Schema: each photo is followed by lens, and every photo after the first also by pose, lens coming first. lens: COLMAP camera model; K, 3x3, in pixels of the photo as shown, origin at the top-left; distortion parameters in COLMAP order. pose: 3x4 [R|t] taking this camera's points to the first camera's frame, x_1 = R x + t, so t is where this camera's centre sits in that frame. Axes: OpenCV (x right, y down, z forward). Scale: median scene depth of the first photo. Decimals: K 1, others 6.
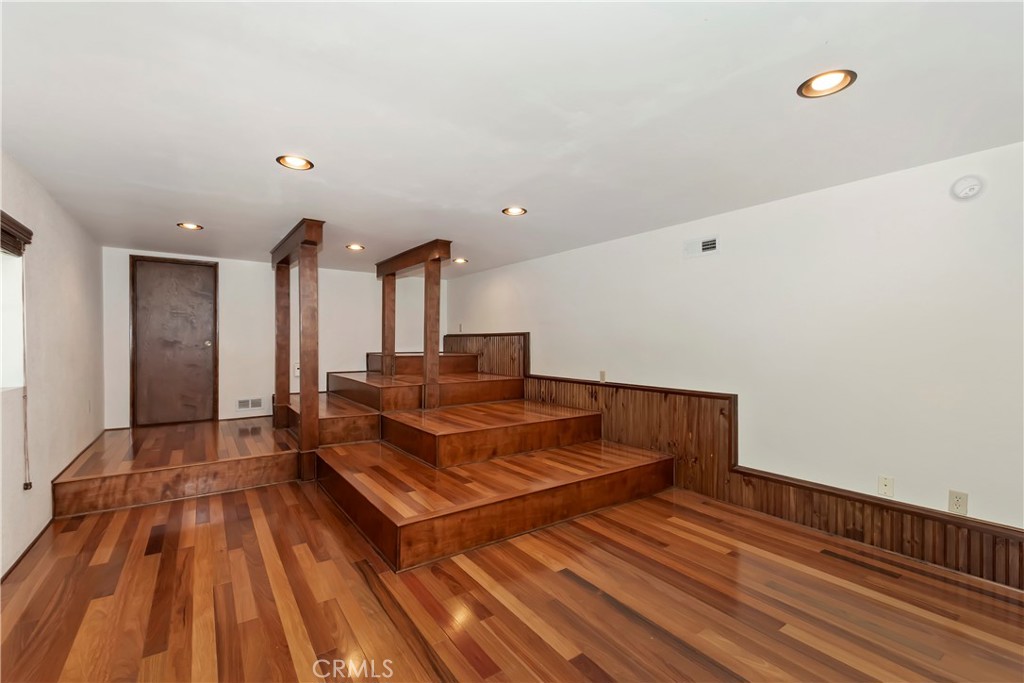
lens RADIAL K [[451.2, 0, 490.7], [0, 451.2, 337.8], [0, 0, 1]] dist [0.001600, 0.000061]
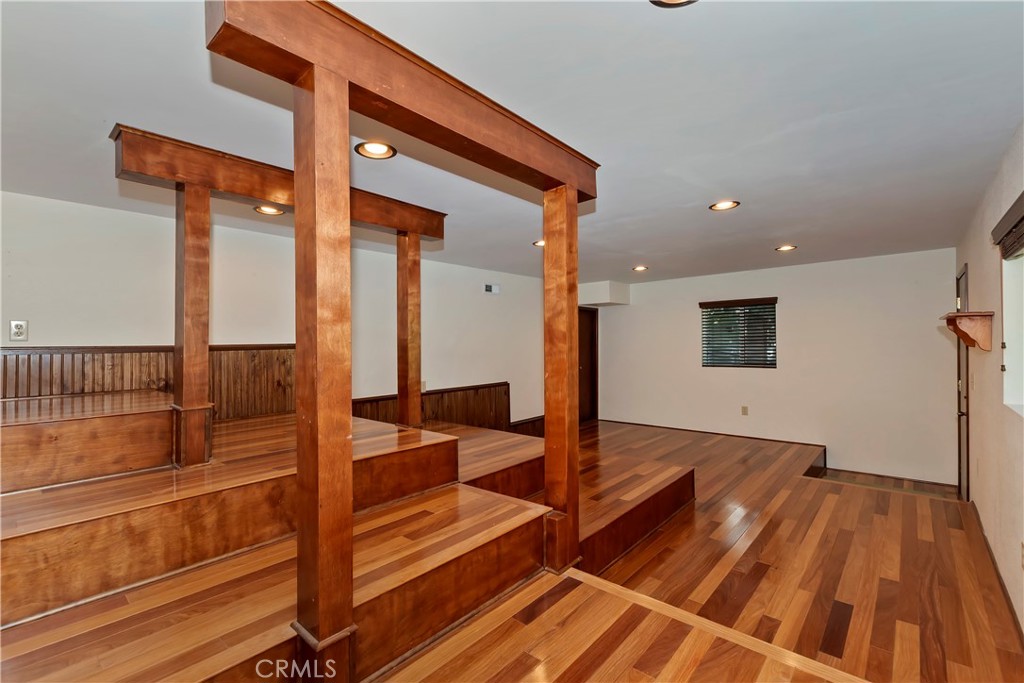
lens RADIAL K [[443.8, 0, 512.0], [0, 443.8, 341.5], [0, 0, 1]] dist [-0.029887, -0.000108]
pose [[-0.260214, 0.011185, 0.965486, -1.158180], [0.020692, 0.999768, -0.006005, -0.013573], [-0.965329, 0.018416, -0.260385, 1.522813]]
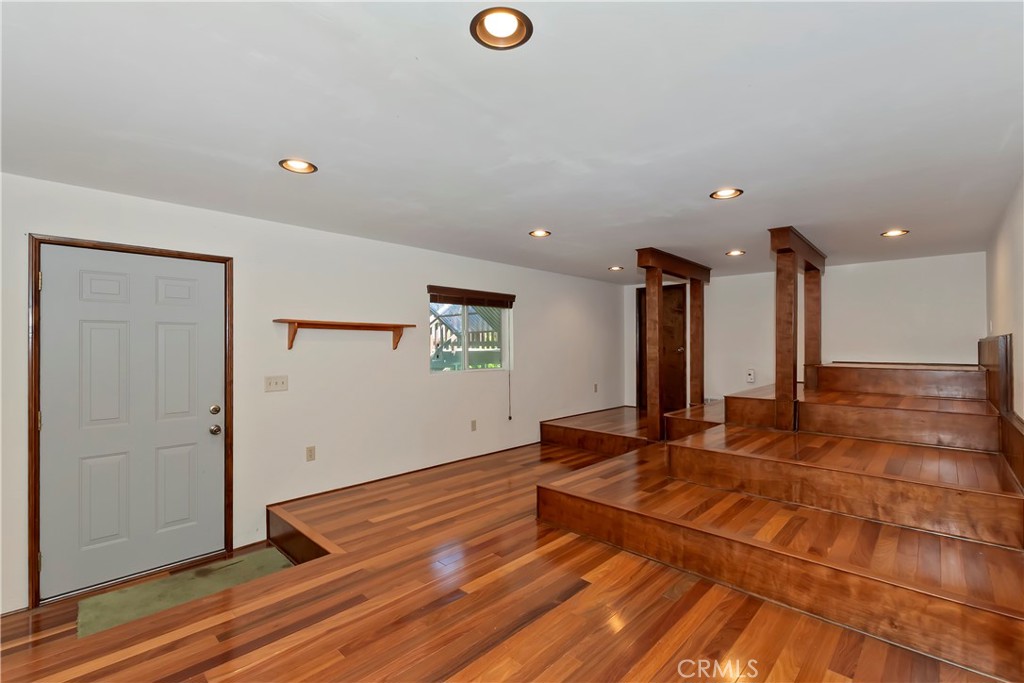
lens RADIAL K [[448.2, 0, 523.1], [0, 448.2, 341.7], [0, 0, 1]] dist [-0.022377, 0.000383]
pose [[0.236406, -0.003439, -0.971648, 0.832246], [-0.003968, 0.999982, -0.004505, -0.004916], [0.971646, 0.004921, 0.236388, 0.492429]]
